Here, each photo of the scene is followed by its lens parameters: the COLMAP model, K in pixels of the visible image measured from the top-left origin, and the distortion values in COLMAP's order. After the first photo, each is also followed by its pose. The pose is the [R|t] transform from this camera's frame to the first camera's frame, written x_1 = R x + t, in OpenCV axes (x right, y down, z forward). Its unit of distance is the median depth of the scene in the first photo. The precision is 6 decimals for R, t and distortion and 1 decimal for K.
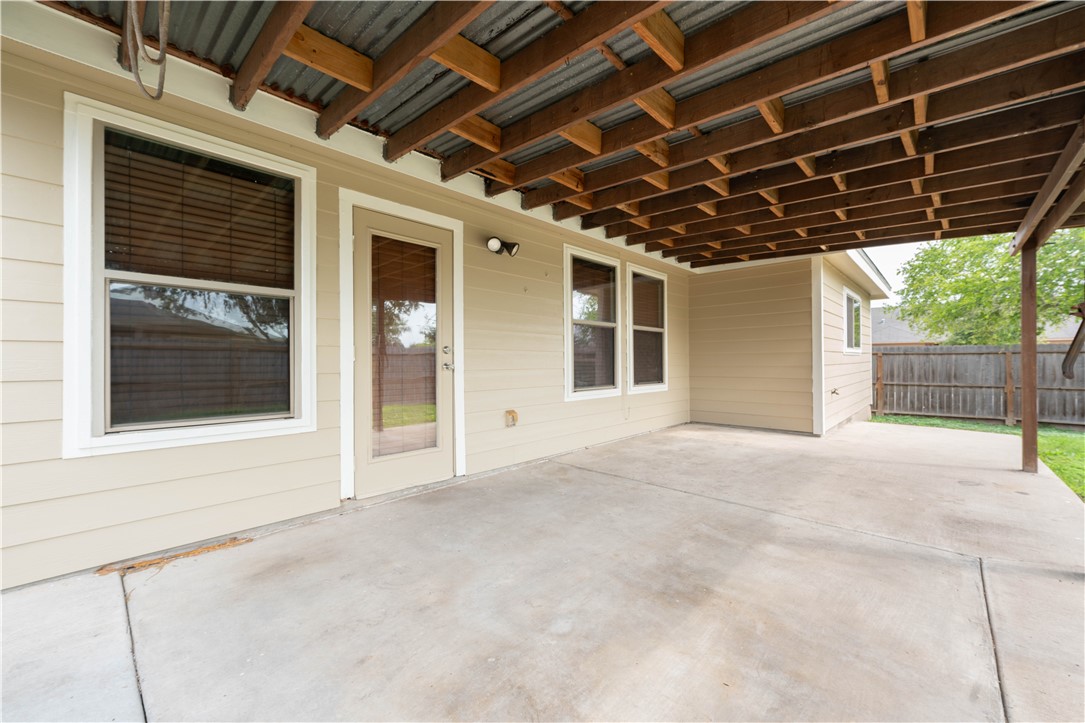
lens RADIAL K [[409.4, 0, 535.0], [0, 409.4, 361.6], [0, 0, 1]] dist [-0.001284, -0.000015]
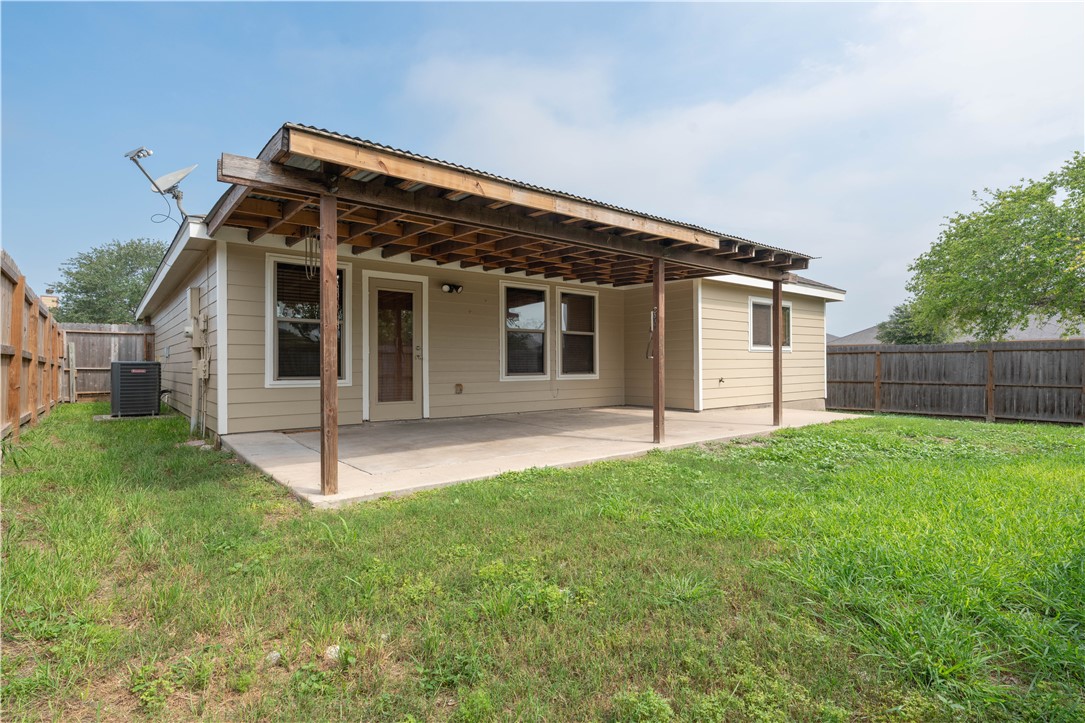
lens RADIAL K [[575.4, 0, 547.1], [0, 575.4, 361.7], [0, 0, 1]] dist [0.004791, 0.002064]
pose [[0.991835, -0.000083, -0.127524, 0.408255], [-0.001351, 0.999937, -0.011155, 0.036120], [0.127517, 0.011236, 0.991773, -0.881306]]
